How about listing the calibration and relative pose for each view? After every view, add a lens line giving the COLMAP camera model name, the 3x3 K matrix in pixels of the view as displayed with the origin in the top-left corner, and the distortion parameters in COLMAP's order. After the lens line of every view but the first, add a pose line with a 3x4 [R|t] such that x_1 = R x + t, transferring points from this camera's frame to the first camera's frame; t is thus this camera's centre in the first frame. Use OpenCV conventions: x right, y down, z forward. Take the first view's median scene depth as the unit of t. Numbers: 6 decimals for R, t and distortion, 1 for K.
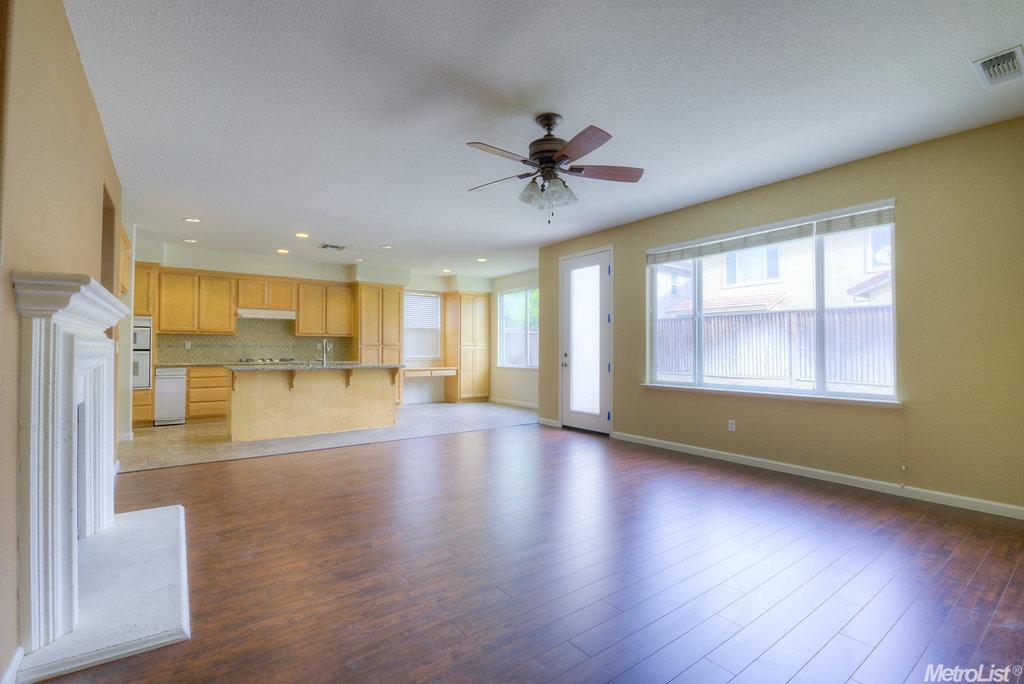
lens RADIAL K [[442.7, 0, 514.9], [0, 442.7, 345.4], [0, 0, 1]] dist [-0.015744, -0.001698]
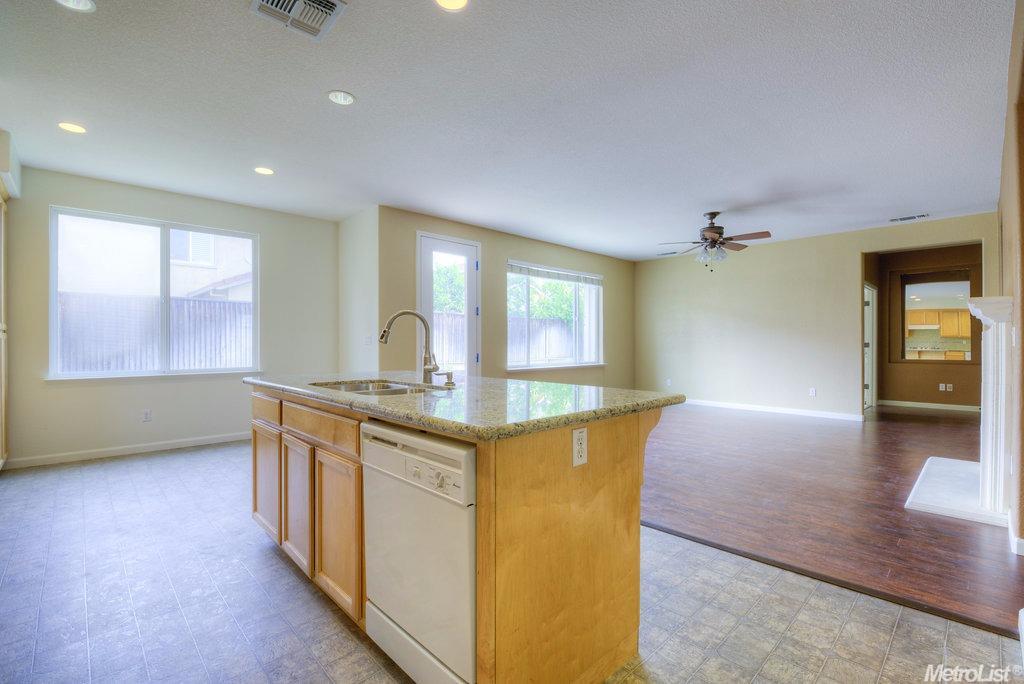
lens RADIAL K [[442.7, 0, 516.9], [0, 442.7, 342.0], [0, 0, 1]] dist [-0.015744, -0.001698]
pose [[-0.104712, -0.000716, 0.994502, -0.633921], [-0.010564, 0.999944, -0.000392, 0.008440], [-0.994446, -0.010547, -0.104714, 0.761161]]
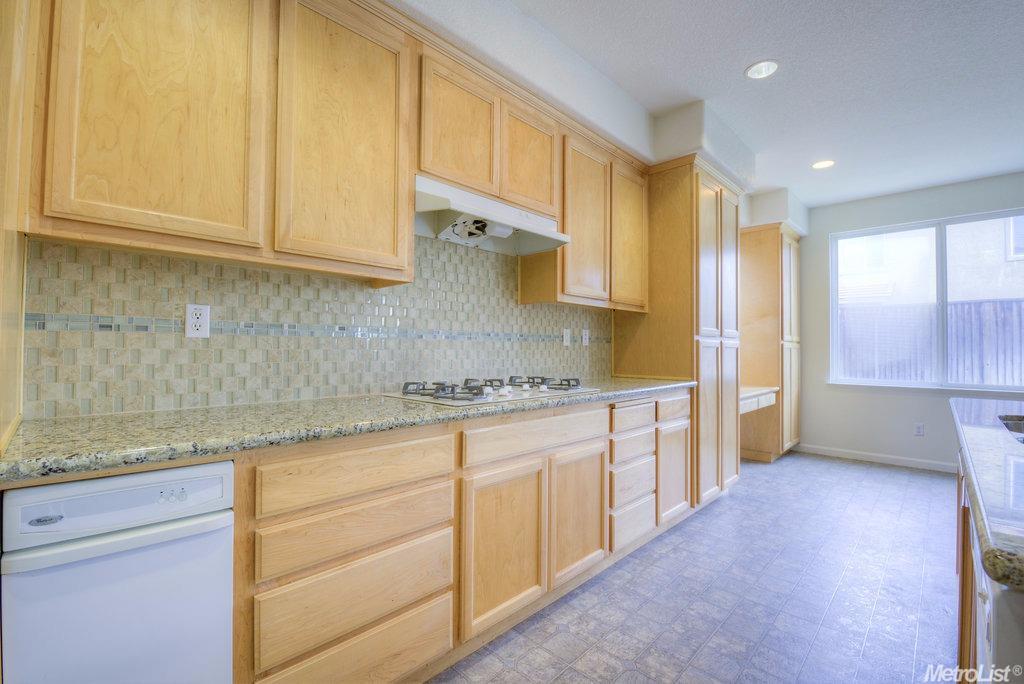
lens RADIAL K [[442.7, 0, 515.4], [0, 442.7, 343.6], [0, 0, 1]] dist [-0.015744, -0.001698]
pose [[0.988091, 0.008439, 0.153638, -0.588702], [-0.008376, 0.999964, -0.001053, 0.007832], [-0.153642, -0.000246, 0.988127, 0.723493]]
